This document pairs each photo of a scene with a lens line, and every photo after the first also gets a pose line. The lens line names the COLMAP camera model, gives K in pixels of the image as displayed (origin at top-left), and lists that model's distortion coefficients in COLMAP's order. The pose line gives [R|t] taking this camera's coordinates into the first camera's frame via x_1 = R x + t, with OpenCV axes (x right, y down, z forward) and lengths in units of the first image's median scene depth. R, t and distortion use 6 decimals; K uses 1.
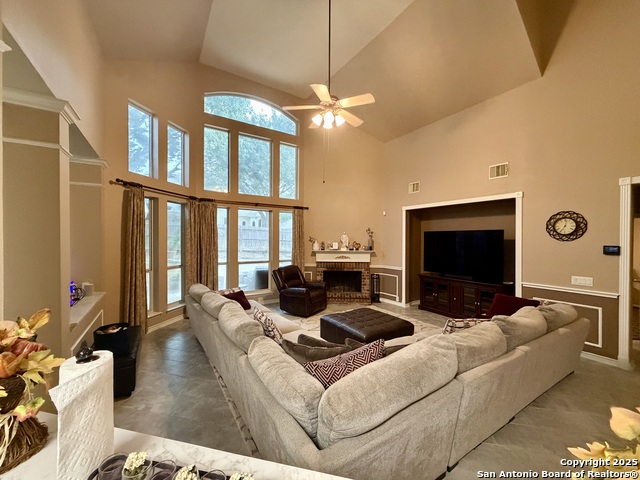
lens RADIAL K [[252.3, 0, 325.9], [0, 252.3, 238.2], [0, 0, 1]] dist [0.002495, -0.000052]
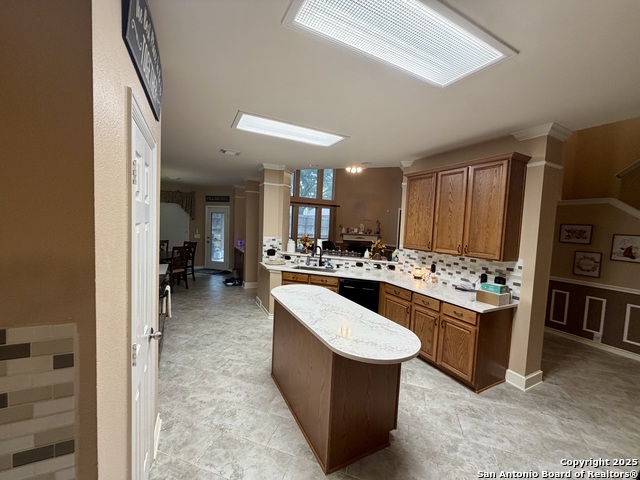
lens RADIAL K [[252.3, 0, 315.2], [0, 252.3, 245.7], [0, 0, 1]] dist [0.002495, -0.000052]
pose [[0.995278, 0.043591, -0.086724, -0.075196], [-0.038771, 0.997649, 0.056514, 0.045624], [0.088983, -0.052885, 0.994628, -0.615399]]
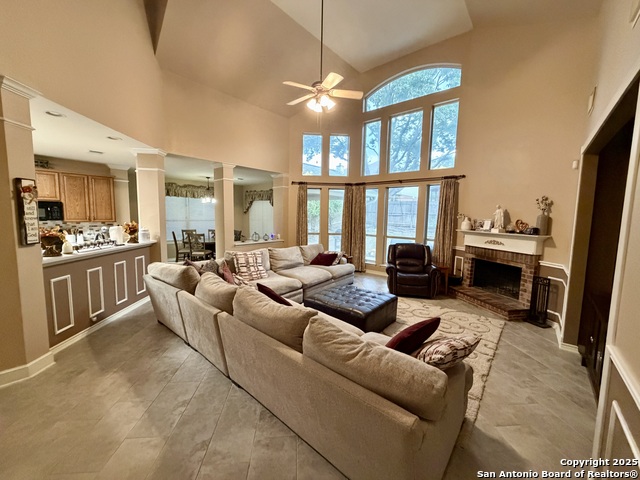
lens RADIAL K [[252.3, 0, 321.5], [0, 252.3, 239.6], [0, 0, 1]] dist [0.002495, -0.000052]
pose [[0.307563, 0.089393, -0.947319, 0.567443], [-0.012399, 0.995869, 0.089949, 0.012556], [0.951447, -0.015920, 0.307401, 0.345533]]
